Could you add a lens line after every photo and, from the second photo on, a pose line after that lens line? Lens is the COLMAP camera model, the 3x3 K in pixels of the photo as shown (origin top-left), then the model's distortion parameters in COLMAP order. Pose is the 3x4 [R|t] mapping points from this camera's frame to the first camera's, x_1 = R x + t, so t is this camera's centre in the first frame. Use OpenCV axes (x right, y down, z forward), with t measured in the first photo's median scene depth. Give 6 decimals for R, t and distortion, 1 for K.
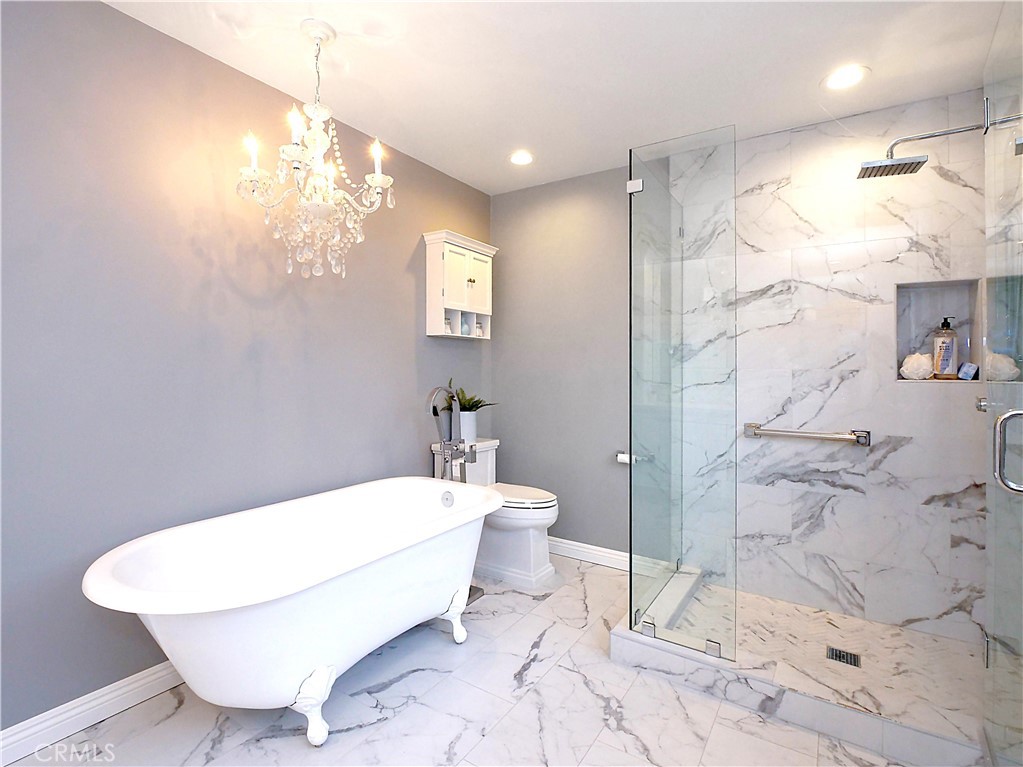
lens RADIAL K [[498.6, 0, 510.1], [0, 498.6, 370.1], [0, 0, 1]] dist [-0.001663, -0.000047]
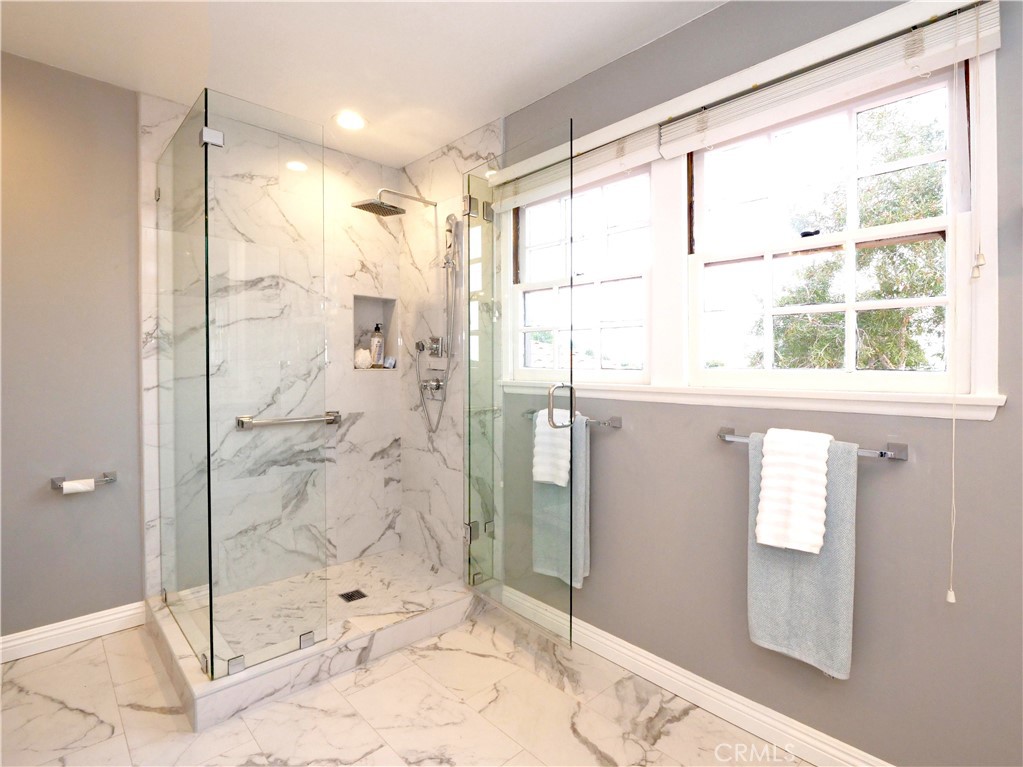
lens RADIAL K [[489.1, 0, 512.0], [0, 489.1, 365.2], [0, 0, 1]] dist [-0.001232, -0.001023]
pose [[0.269553, -0.009801, 0.962936, -0.329149], [-0.002116, 0.999940, 0.010770, -0.004997], [-0.962983, -0.004940, 0.269516, 0.262671]]
